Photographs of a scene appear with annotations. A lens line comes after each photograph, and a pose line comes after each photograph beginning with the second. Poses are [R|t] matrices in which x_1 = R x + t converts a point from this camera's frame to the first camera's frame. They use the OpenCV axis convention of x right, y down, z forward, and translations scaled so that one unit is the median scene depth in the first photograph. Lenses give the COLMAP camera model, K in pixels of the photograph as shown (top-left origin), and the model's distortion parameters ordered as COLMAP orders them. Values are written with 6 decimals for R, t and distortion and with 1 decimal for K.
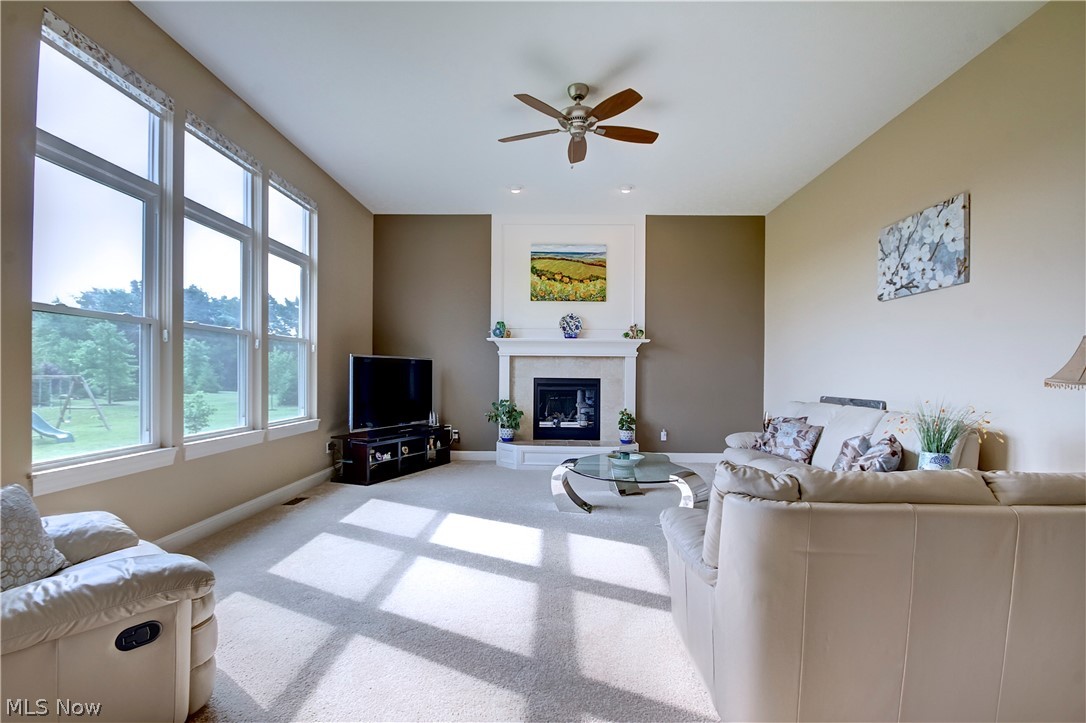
lens RADIAL K [[502.6, 0, 549.7], [0, 502.6, 375.6], [0, 0, 1]] dist [0.015545, -0.013967]
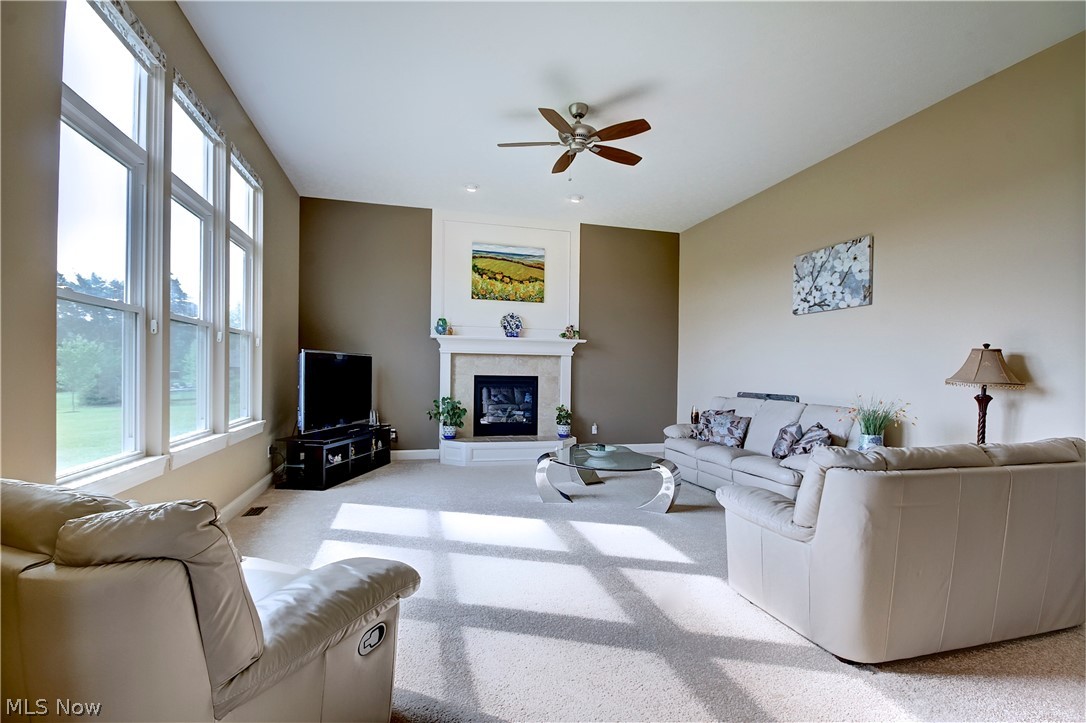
lens RADIAL K [[502.6, 0, 549.7], [0, 502.6, 375.6], [0, 0, 1]] dist [0.015545, -0.013967]
pose [[0.959938, 0.003698, 0.280189, -0.250331], [-0.005730, 0.999963, 0.006435, -0.003478], [-0.280155, -0.007782, 0.959923, -0.015616]]
